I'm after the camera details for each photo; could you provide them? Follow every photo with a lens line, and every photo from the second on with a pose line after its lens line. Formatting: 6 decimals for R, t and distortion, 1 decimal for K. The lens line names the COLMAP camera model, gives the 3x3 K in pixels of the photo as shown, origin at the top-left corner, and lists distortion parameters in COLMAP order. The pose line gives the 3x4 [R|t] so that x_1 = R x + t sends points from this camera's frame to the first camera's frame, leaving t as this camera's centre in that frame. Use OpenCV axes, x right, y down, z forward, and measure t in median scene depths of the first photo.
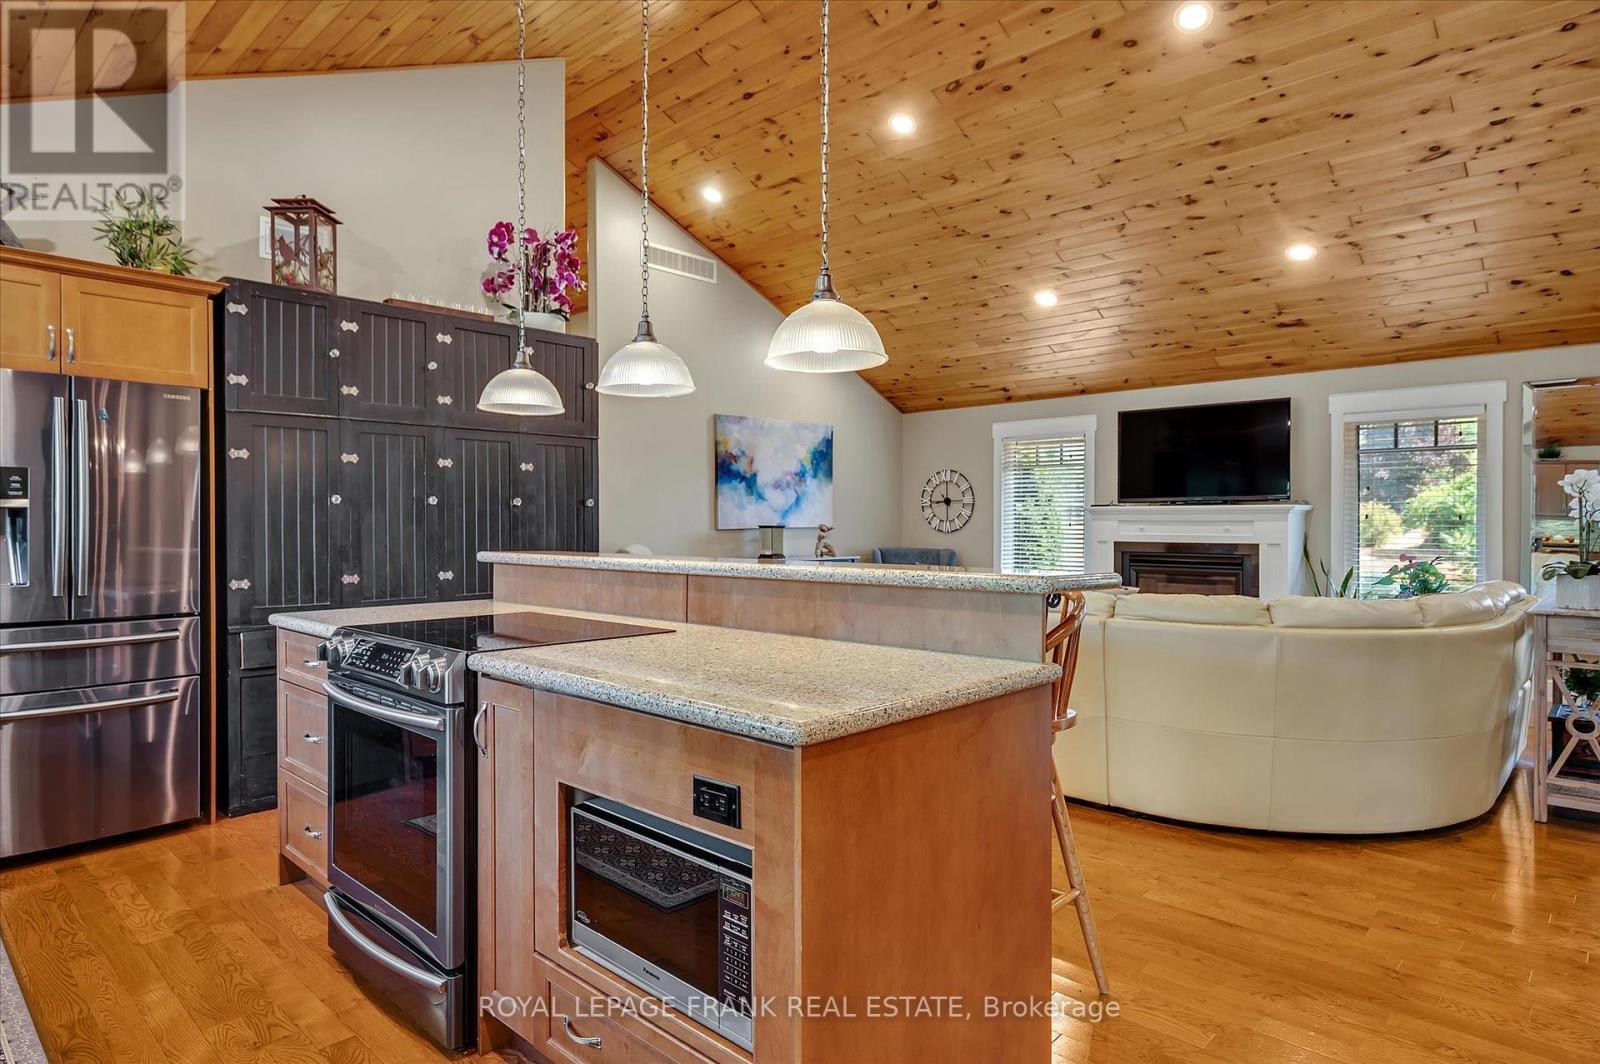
lens RADIAL K [[902.3, 0, 800.4], [0, 902.3, 525.5], [0, 0, 1]] dist [0.007371, -0.000799]
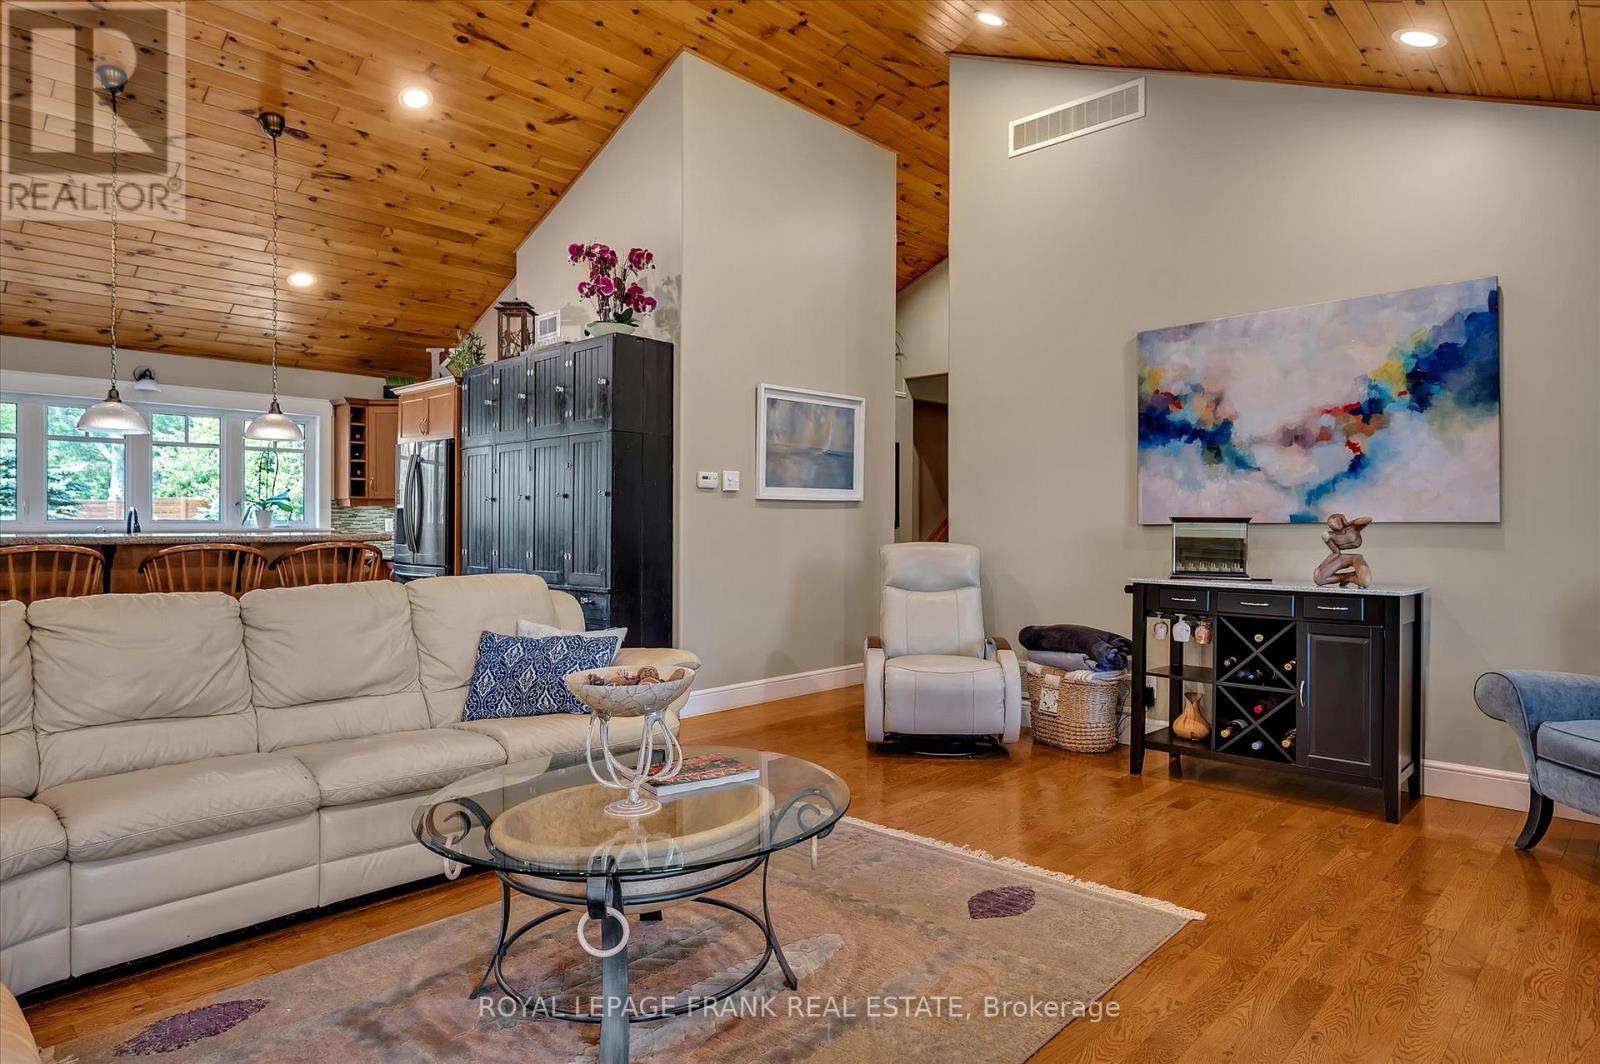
lens RADIAL K [[902.3, 0, 800.4], [0, 902.3, 526.3], [0, 0, 1]] dist [0.007371, -0.000799]
pose [[-0.007613, 0.002187, -0.999969, 0.485541], [-0.016142, 0.999867, 0.002310, 0.007555], [0.999841, 0.016159, -0.007577, 0.742522]]
